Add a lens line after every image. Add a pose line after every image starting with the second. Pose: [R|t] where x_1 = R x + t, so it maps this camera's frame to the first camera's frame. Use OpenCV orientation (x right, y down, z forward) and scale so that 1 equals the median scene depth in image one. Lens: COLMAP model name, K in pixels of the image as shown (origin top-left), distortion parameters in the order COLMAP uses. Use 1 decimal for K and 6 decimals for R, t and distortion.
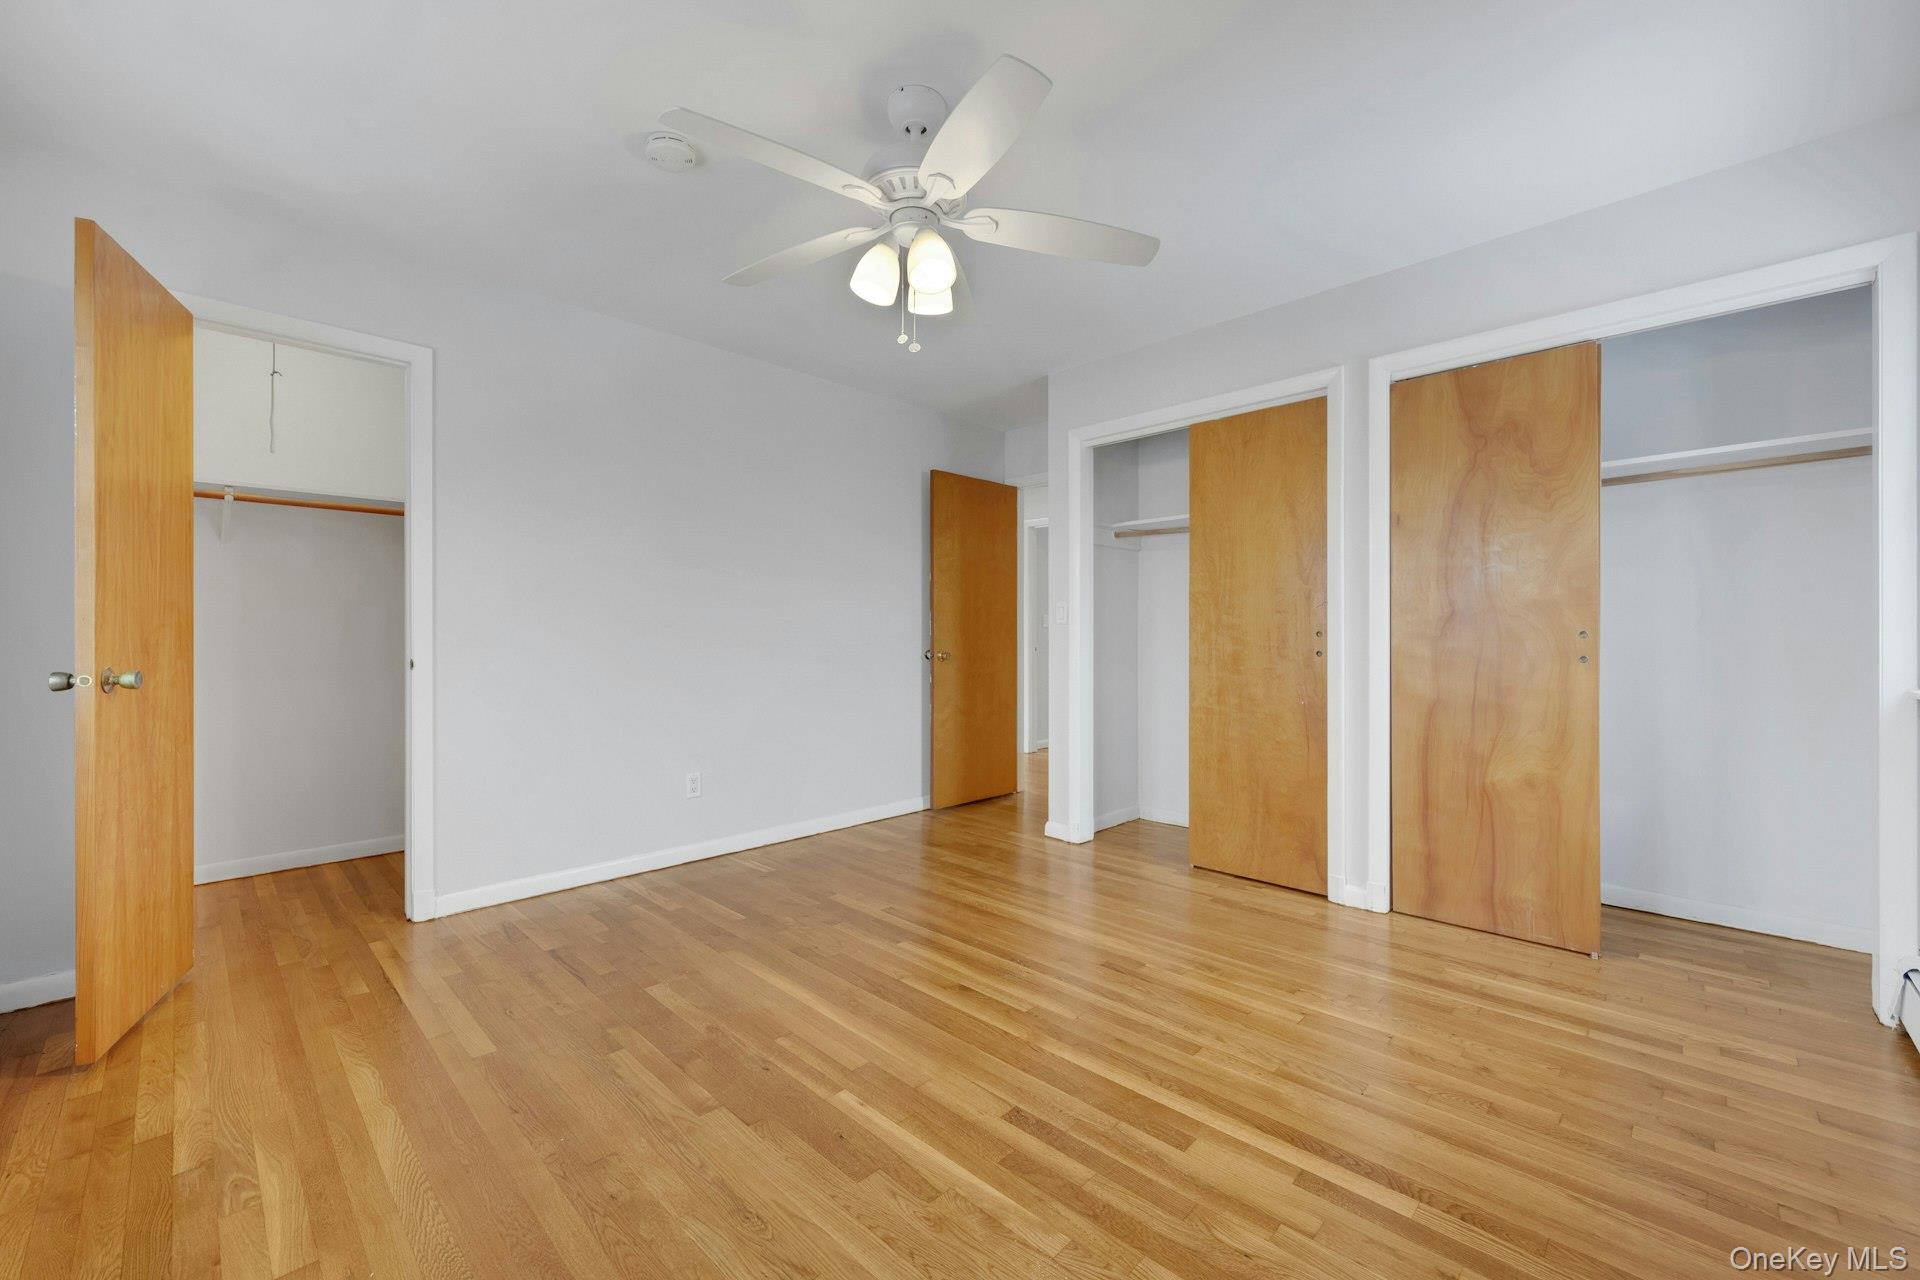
lens RADIAL K [[791.3, 0, 957.6], [0, 791.3, 639.0], [0, 0, 1]] dist [-0.001752, 0.000460]
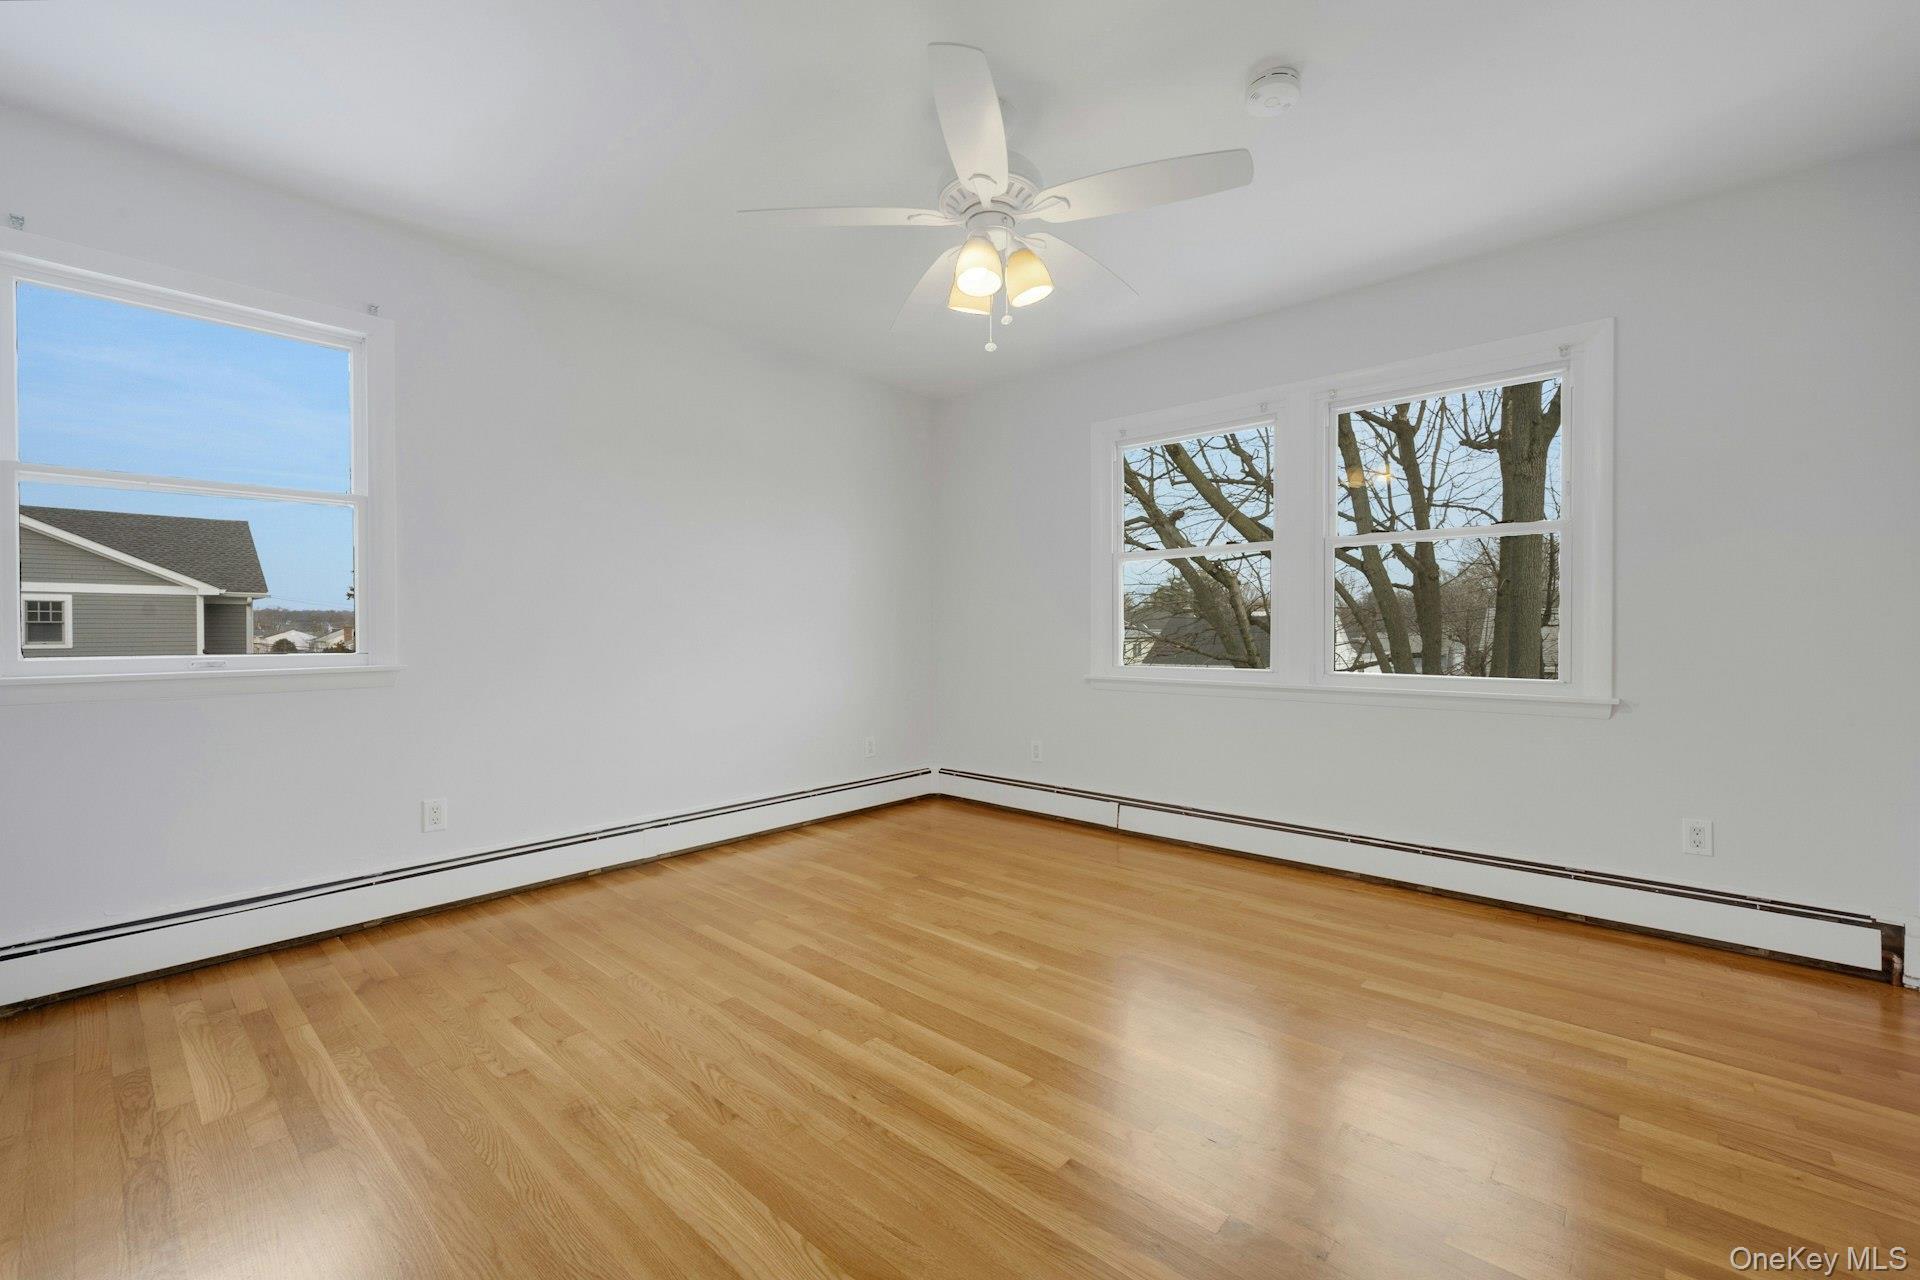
lens RADIAL K [[791.3, 0, 962.7], [0, 791.3, 636.5], [0, 0, 1]] dist [-0.001752, 0.000460]
pose [[-0.998570, 0.001920, -0.053428, 0.037419], [0.001507, 0.999969, 0.007765, 0.014734], [0.053442, 0.007673, -0.998541, 2.076075]]
